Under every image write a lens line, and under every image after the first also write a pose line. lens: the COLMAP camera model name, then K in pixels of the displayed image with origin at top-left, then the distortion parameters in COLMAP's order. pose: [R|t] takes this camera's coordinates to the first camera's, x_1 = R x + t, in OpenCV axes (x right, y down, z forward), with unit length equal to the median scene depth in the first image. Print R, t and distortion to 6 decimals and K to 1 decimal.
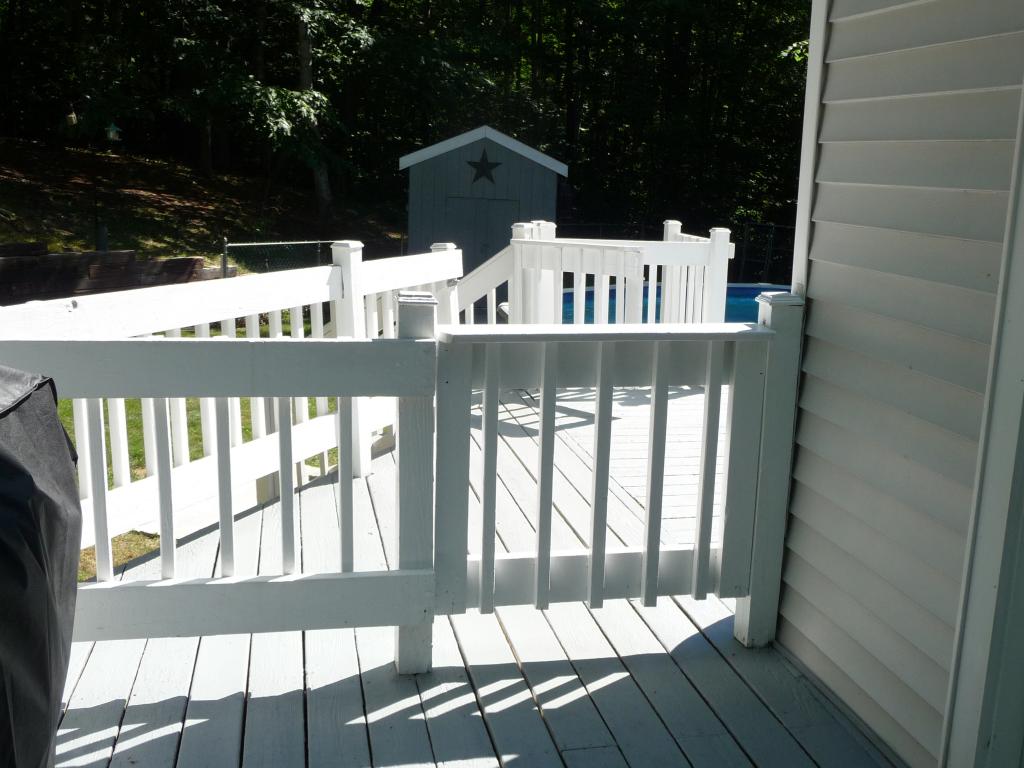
lens RADIAL K [[1139.5, 0, 512.0], [0, 1139.5, 384.0], [0, 0, 1]] dist [0.014586, -0.000402]
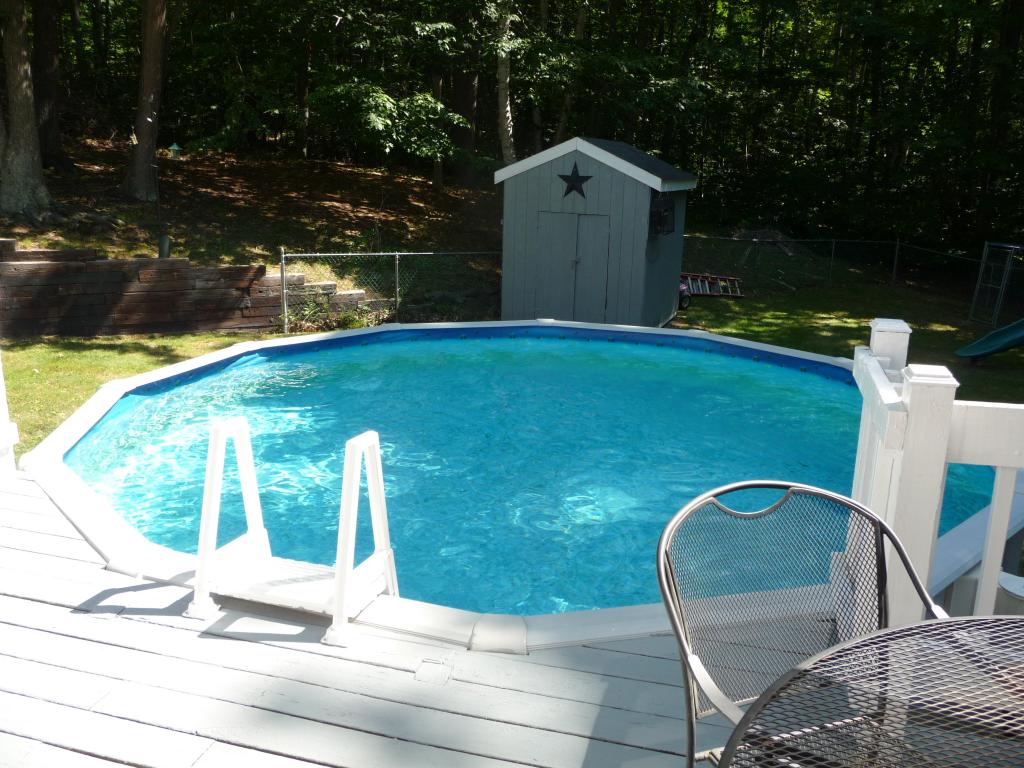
lens RADIAL K [[864.9, 0, 512.0], [0, 864.9, 384.0], [0, 0, 1]] dist [-0.009038, 0.010272]
pose [[0.885200, 0.098763, -0.454607, 0.279842], [-0.081755, 0.995023, 0.056976, -0.055755], [0.457971, -0.013269, 0.888868, 0.320295]]
